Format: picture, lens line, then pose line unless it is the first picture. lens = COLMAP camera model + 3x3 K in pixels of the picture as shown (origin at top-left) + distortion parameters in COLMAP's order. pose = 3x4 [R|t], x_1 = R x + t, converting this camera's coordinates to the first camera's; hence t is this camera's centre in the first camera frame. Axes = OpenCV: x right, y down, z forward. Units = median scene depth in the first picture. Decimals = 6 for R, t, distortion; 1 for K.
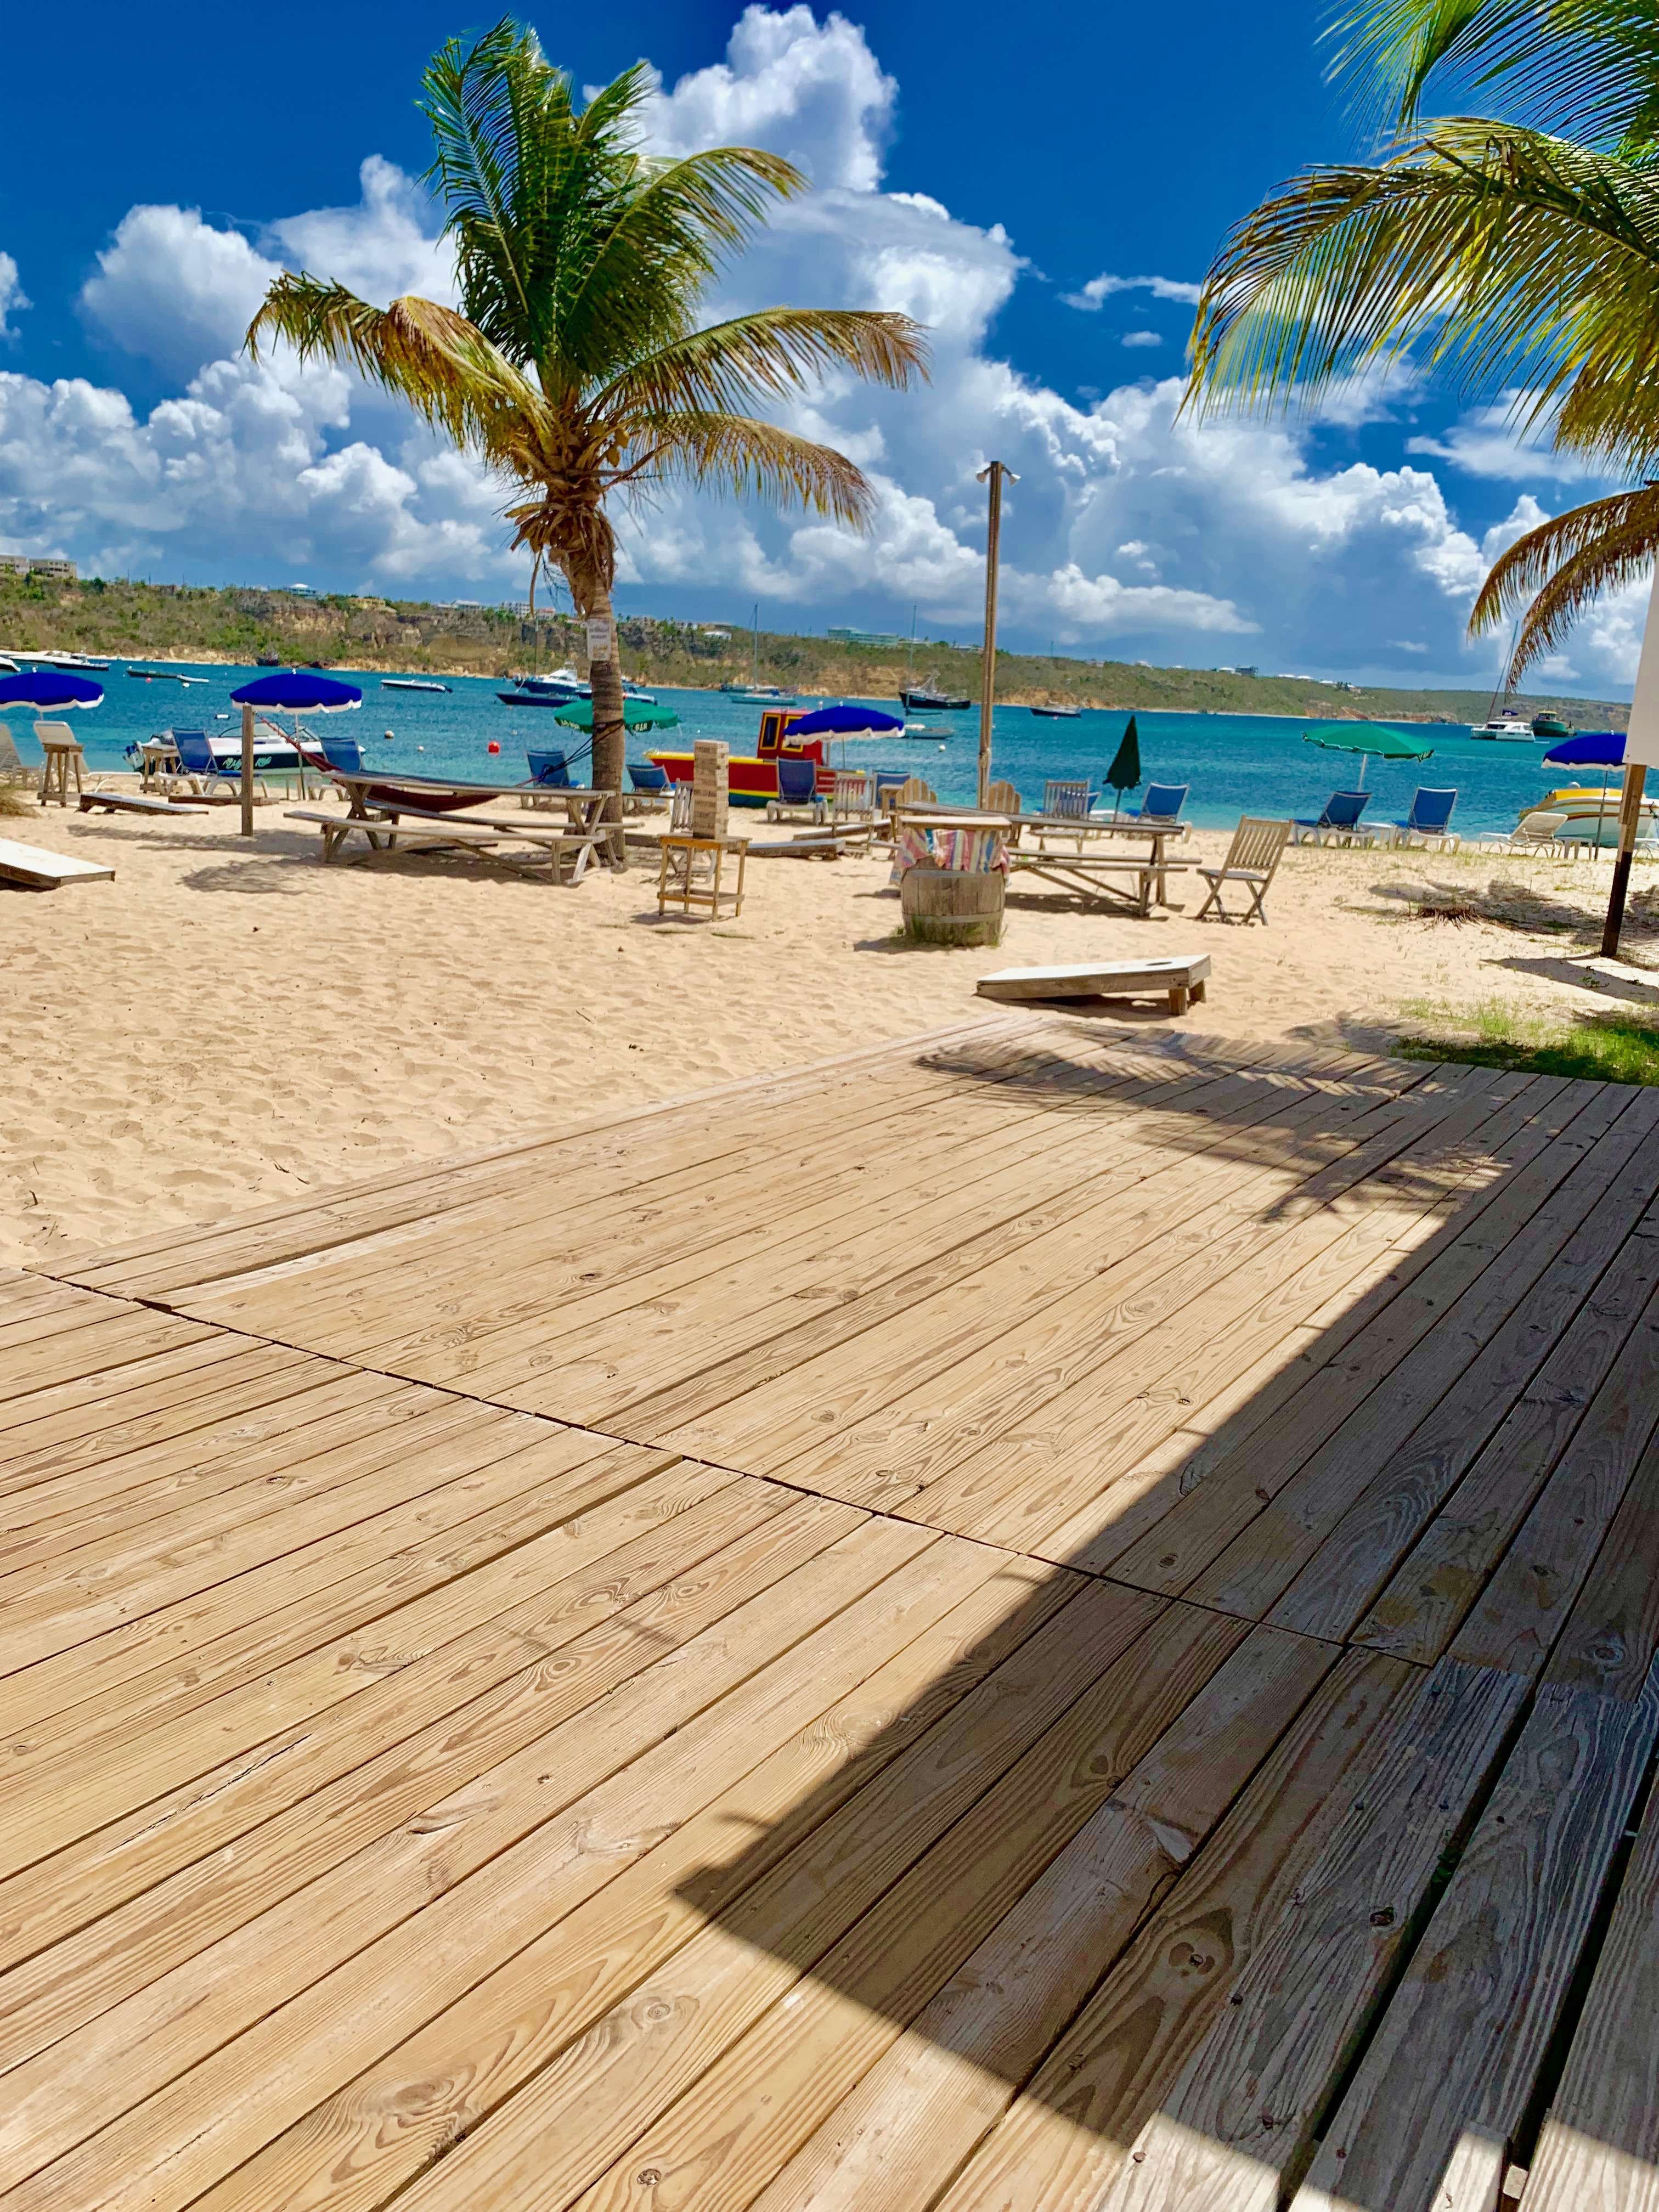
lens RADIAL K [[1618.5, 0, 824.7], [0, 1618.5, 1106.8], [0, 0, 1]] dist [-0.003610, -0.016941]
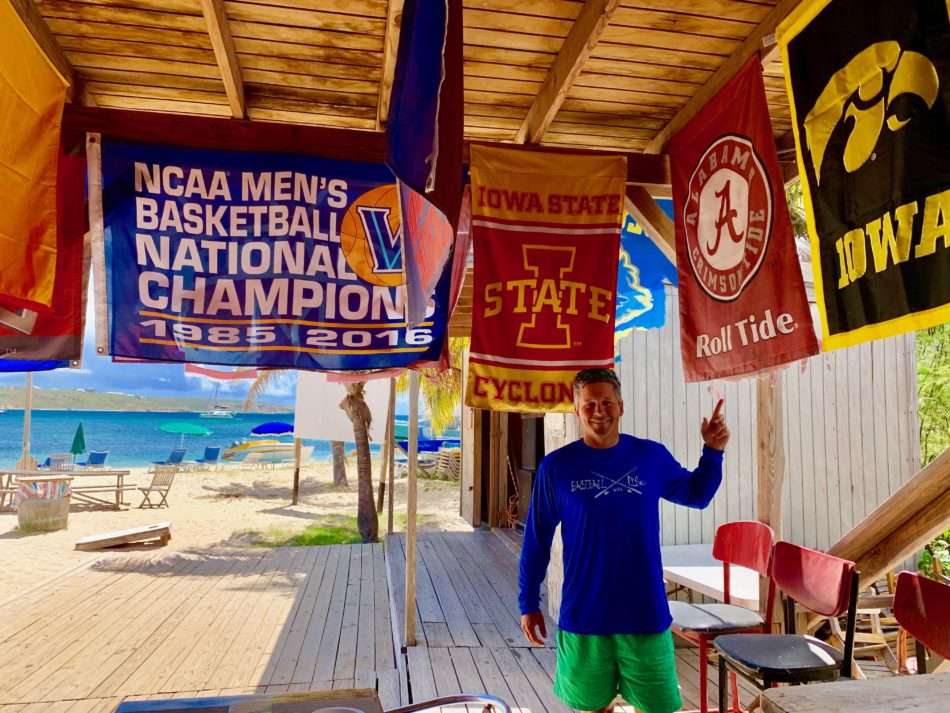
lens RADIAL K [[695.1, 0, 477.0], [0, 695.1, 354.8], [0, 0, 1]] dist [-0.003610, -0.016941]
pose [[0.732217, 0.034830, 0.680181, -0.137440], [0.177668, 0.954344, -0.240129, 0.005939], [-0.657490, 0.296673, 0.692598, -0.154555]]
